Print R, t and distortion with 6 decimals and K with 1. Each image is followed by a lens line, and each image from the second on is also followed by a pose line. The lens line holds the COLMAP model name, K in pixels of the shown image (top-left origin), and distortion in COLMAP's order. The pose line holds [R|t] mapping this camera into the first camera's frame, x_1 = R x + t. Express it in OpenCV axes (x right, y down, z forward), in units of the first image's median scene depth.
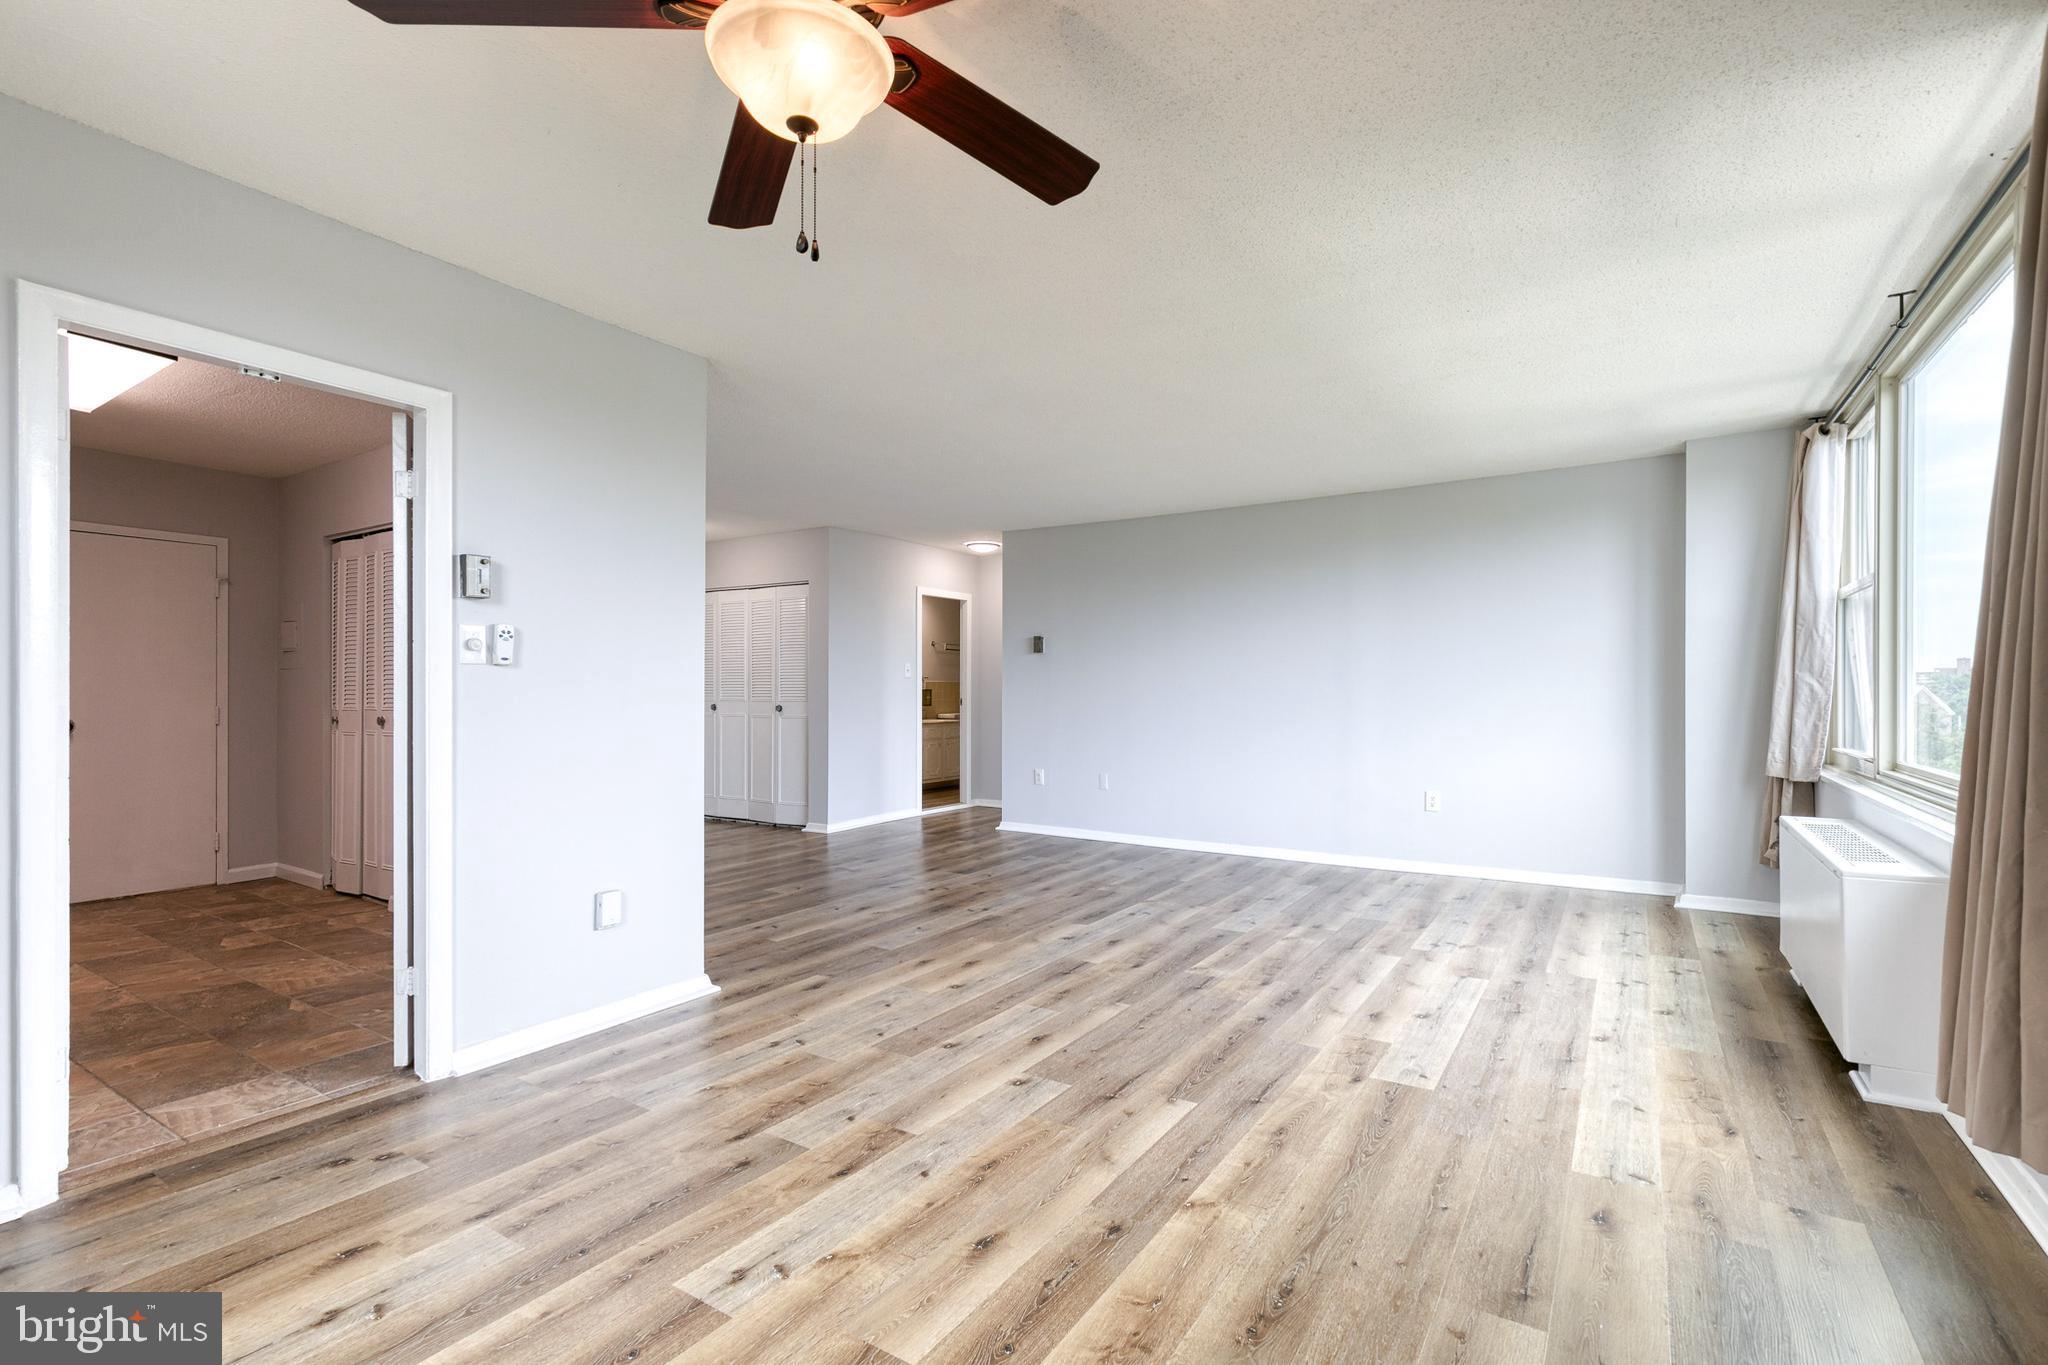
lens RADIAL K [[922.6, 0, 1044.4], [0, 922.6, 679.2], [0, 0, 1]] dist [0.011873, -0.003171]
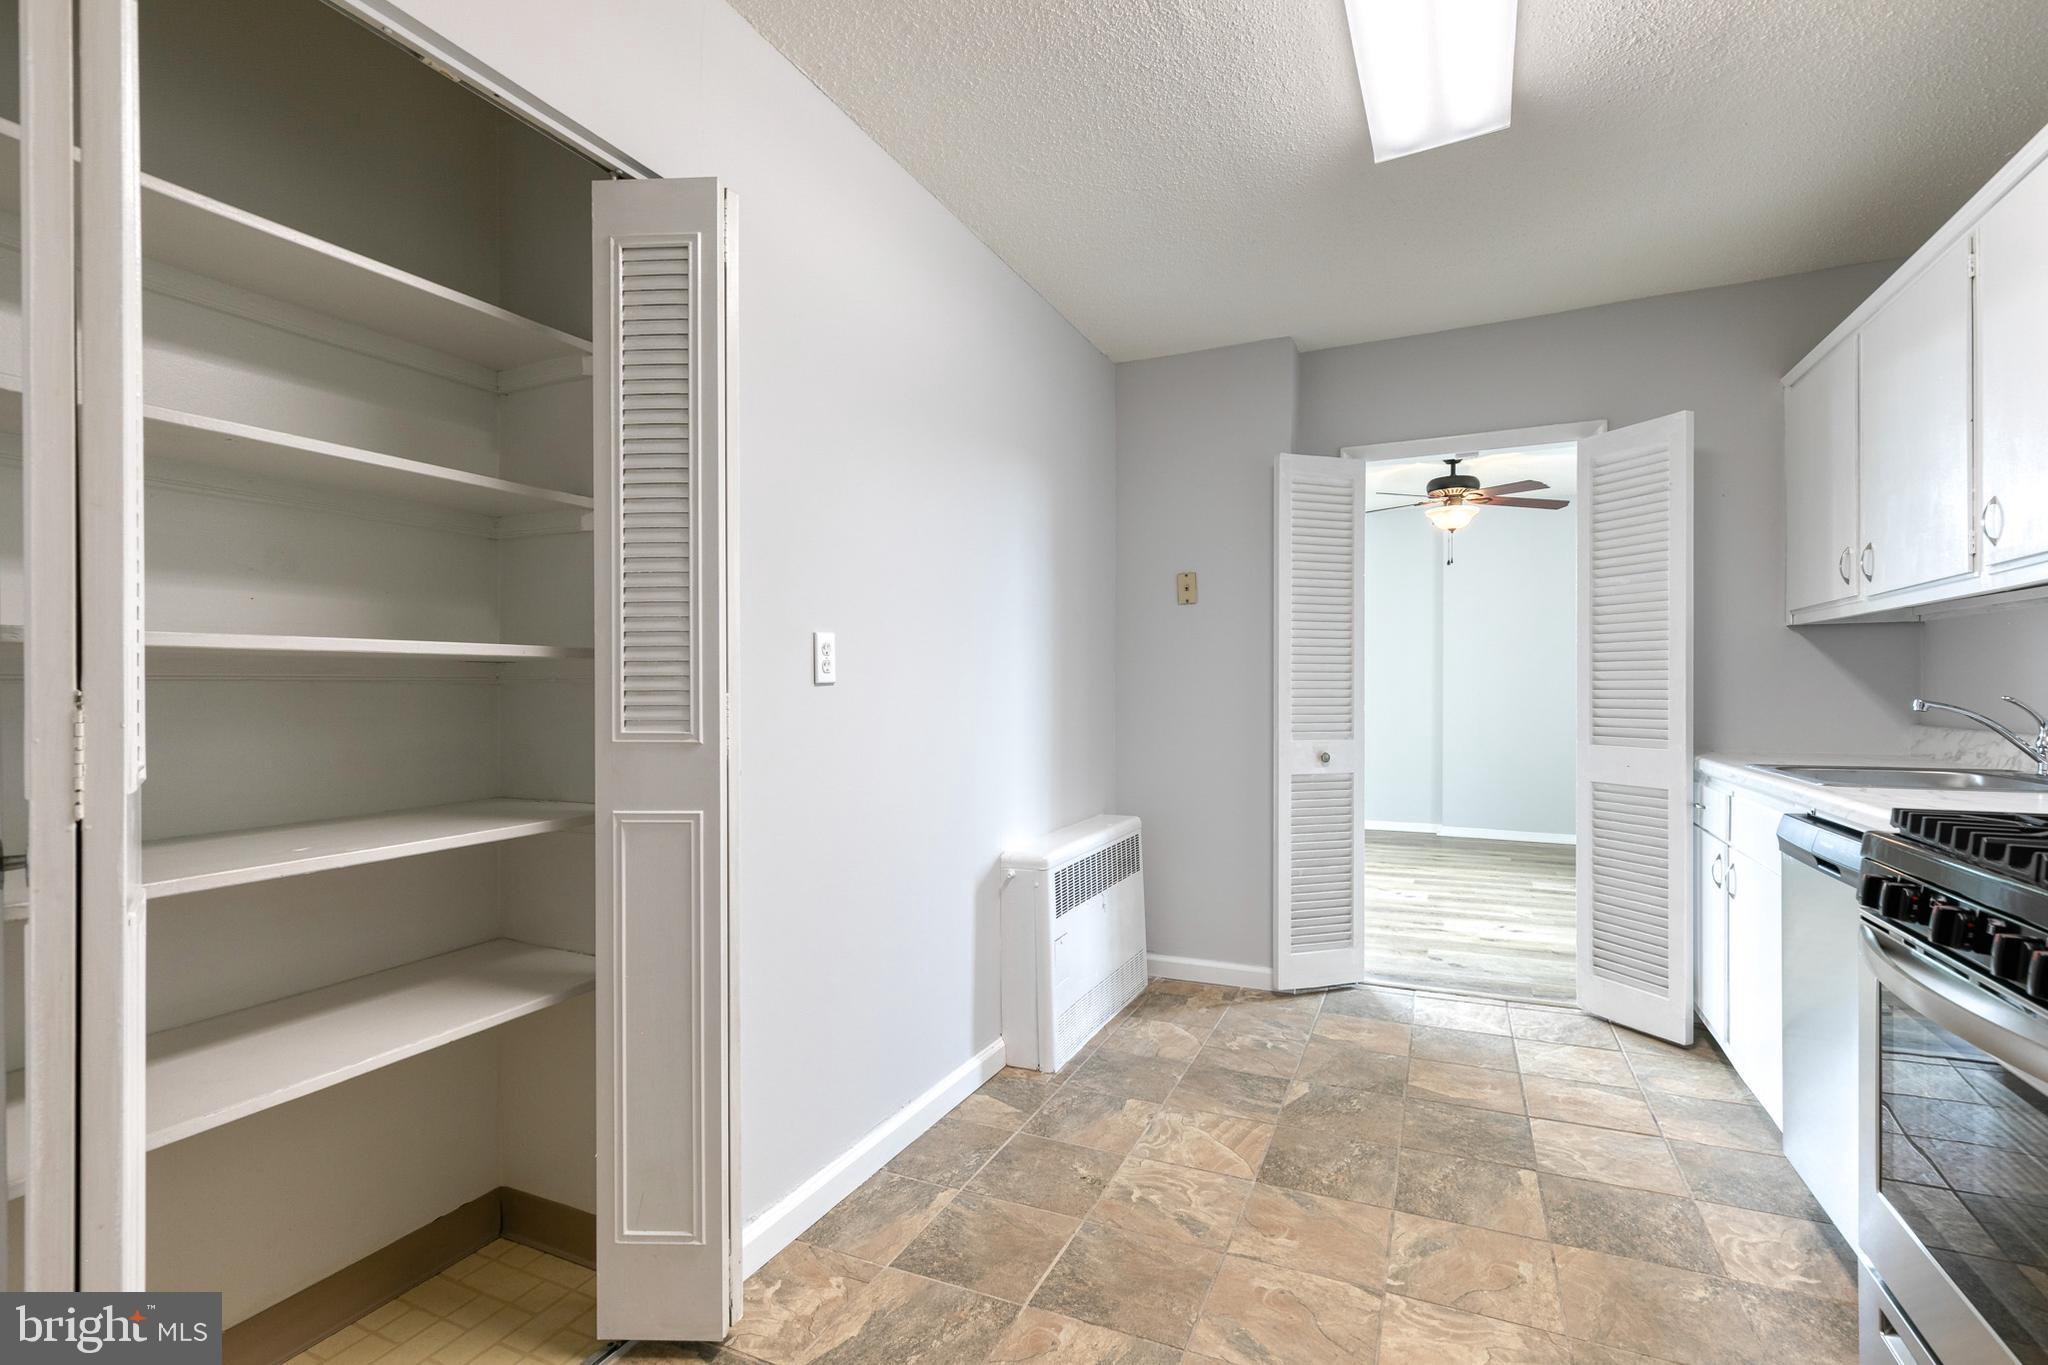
lens RADIAL K [[922.6, 0, 1054.6], [0, 922.6, 685.2], [0, 0, 1]] dist [0.011873, -0.003171]
pose [[-0.152663, 0.001045, 0.988278, -1.430175], [-0.005084, 0.999985, -0.001843, 0.015767], [-0.988265, -0.005305, -0.152656, 1.230834]]
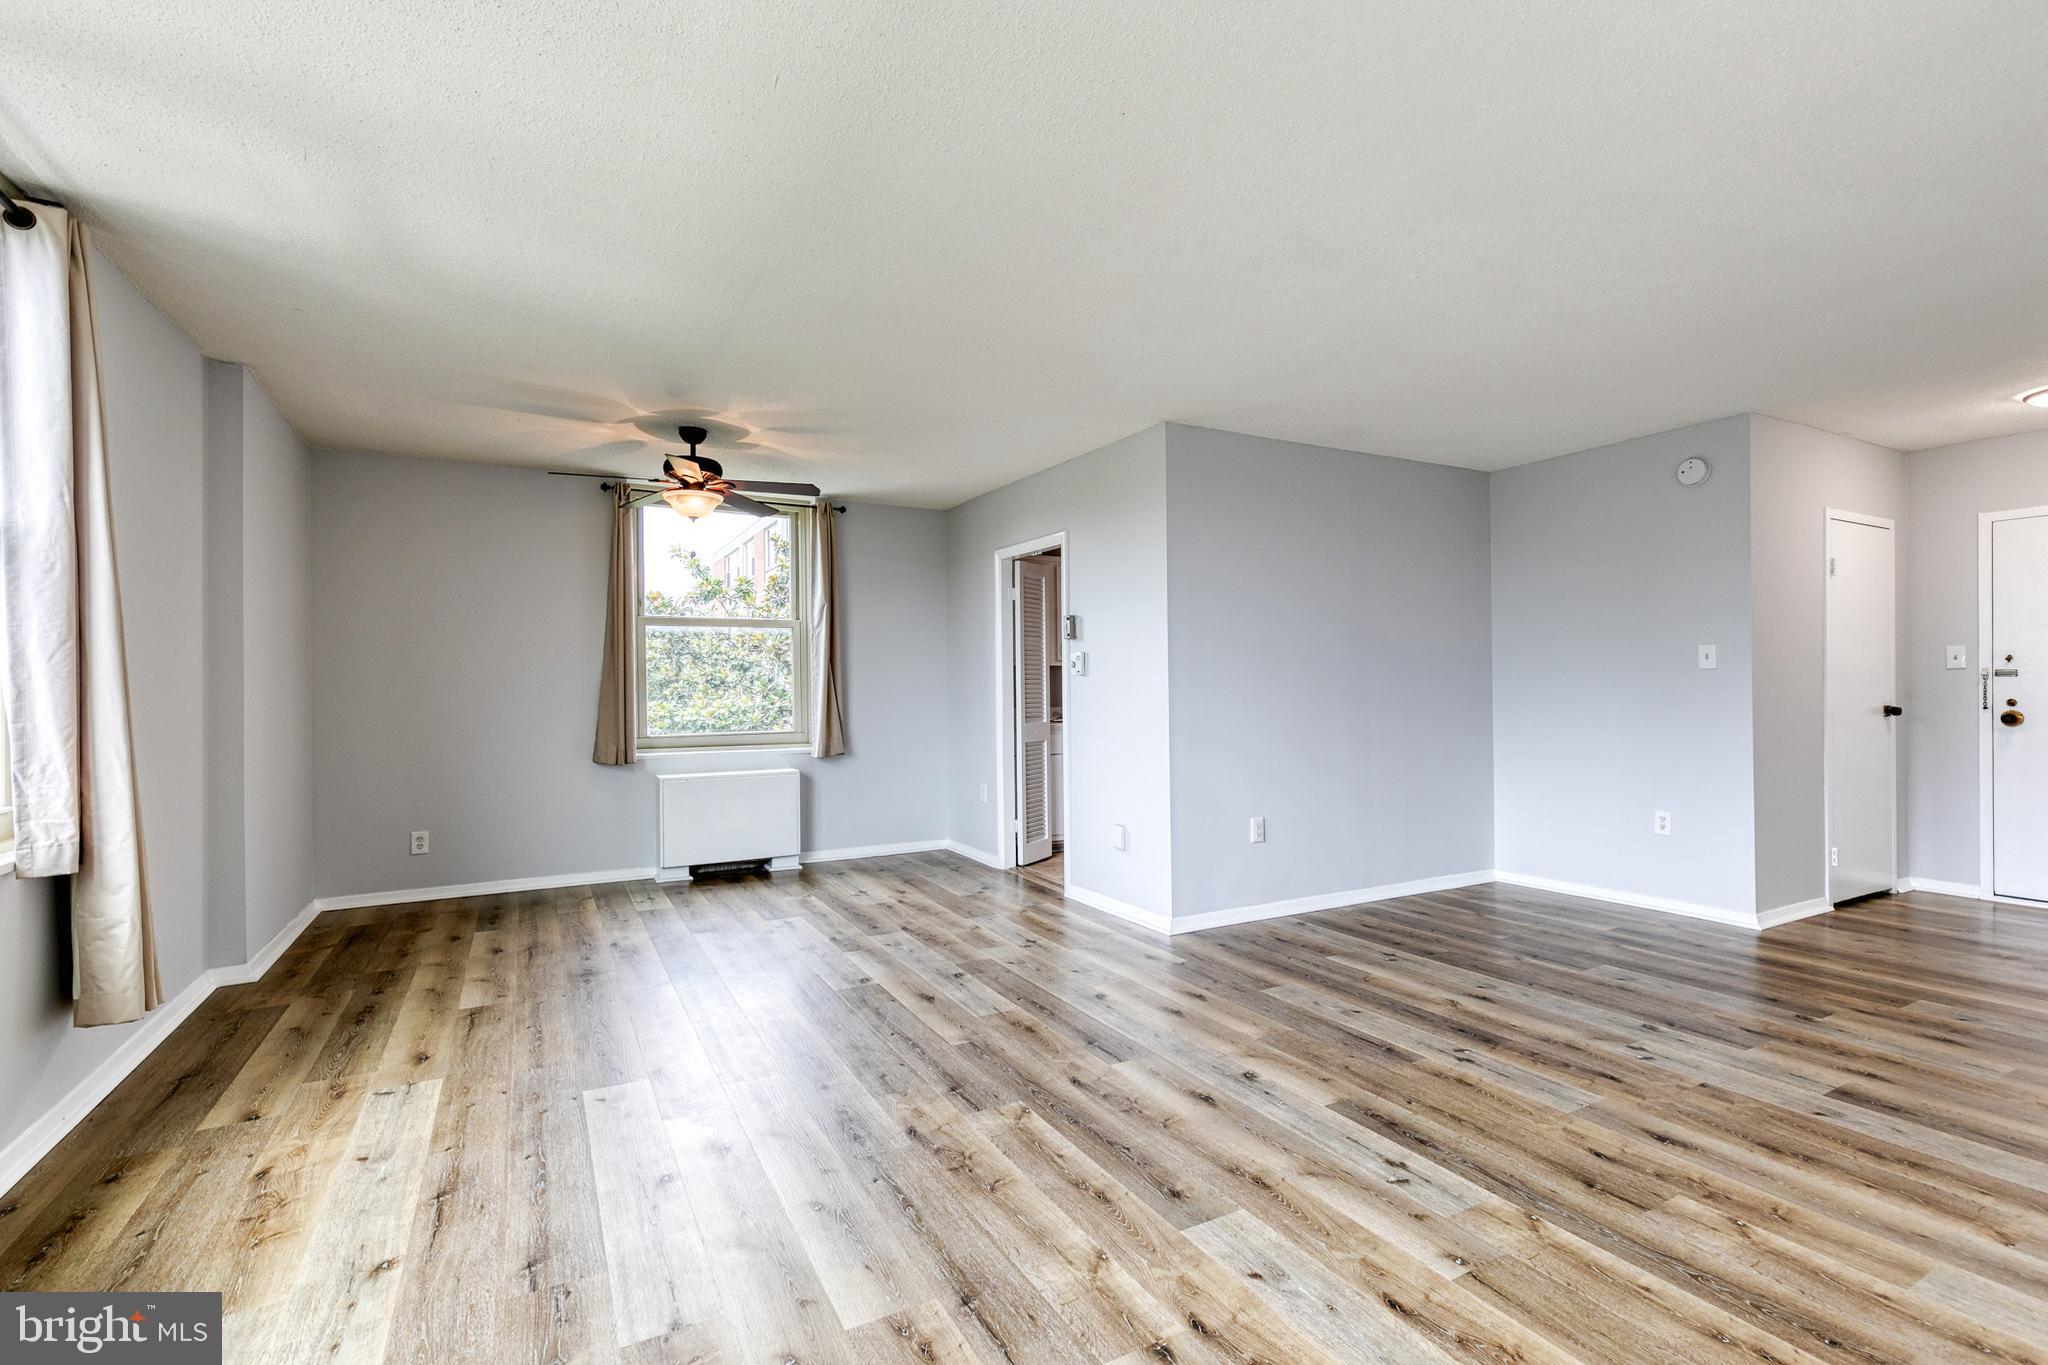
lens RADIAL K [[922.6, 0, 1043.9], [0, 922.6, 685.0], [0, 0, 1]] dist [0.011873, -0.003171]
pose [[-0.471873, 0.000088, -0.881666, 0.785612], [0.019381, 0.999759, -0.010273, 0.015706], [0.881453, -0.021935, -0.471762, 1.412056]]
